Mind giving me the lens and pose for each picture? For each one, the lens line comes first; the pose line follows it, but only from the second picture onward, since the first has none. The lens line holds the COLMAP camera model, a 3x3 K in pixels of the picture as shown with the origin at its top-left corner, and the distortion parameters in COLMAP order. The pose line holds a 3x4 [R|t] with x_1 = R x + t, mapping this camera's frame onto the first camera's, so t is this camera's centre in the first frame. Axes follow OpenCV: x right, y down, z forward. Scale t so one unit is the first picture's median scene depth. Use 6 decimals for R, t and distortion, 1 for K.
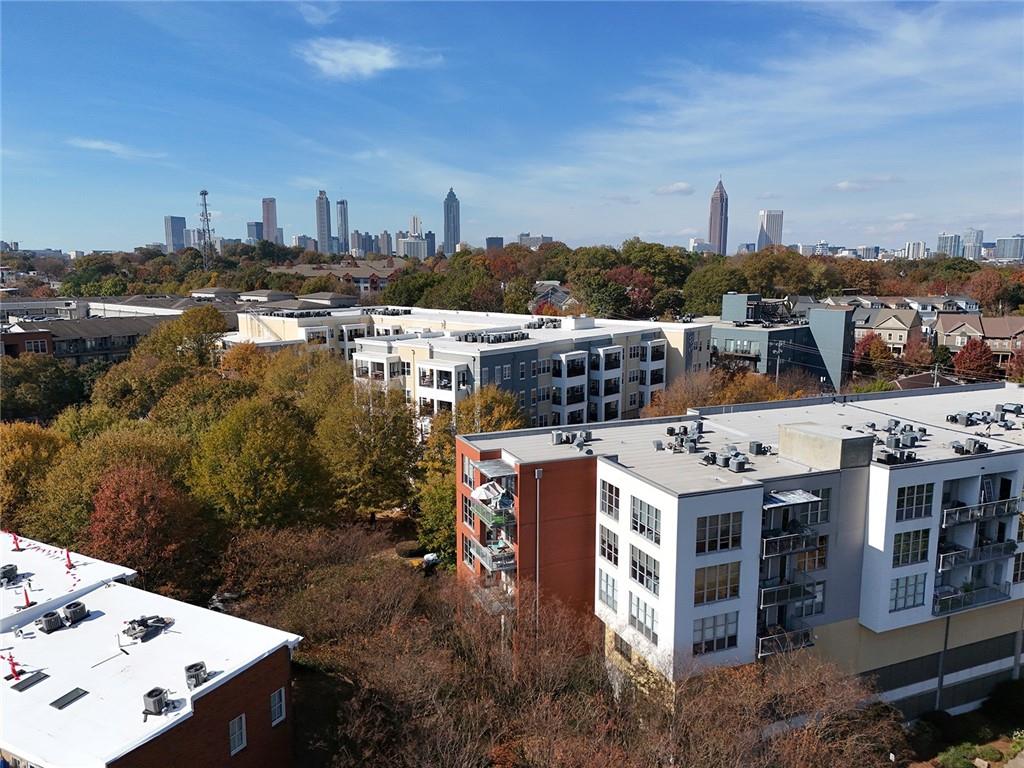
lens RADIAL K [[744.0, 0, 512.0], [0, 744.0, 384.0], [0, 0, 1]] dist [0.071583, -0.056194]
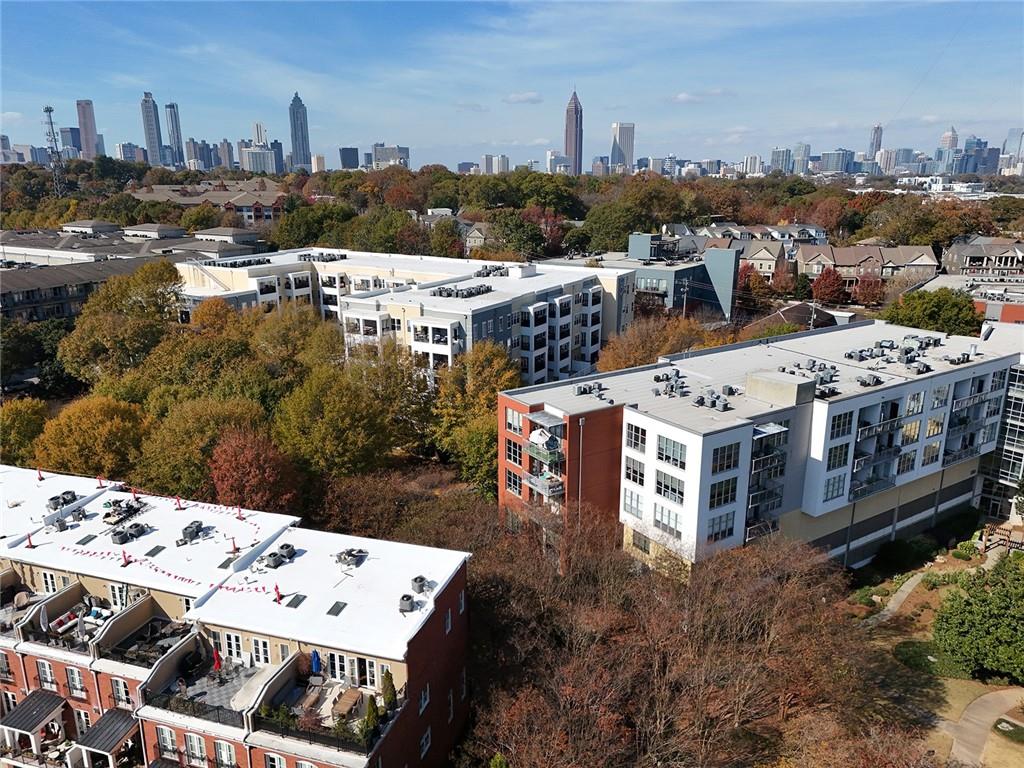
lens RADIAL K [[744.0, 0, 512.0], [0, 744.0, 384.0], [0, 0, 1]] dist [0.071583, -0.056194]
pose [[0.982435, -0.050909, 0.179524, -0.241134], [0.030497, 0.992934, 0.114679, -0.075291], [-0.184094, -0.107190, 0.977046, -0.189338]]
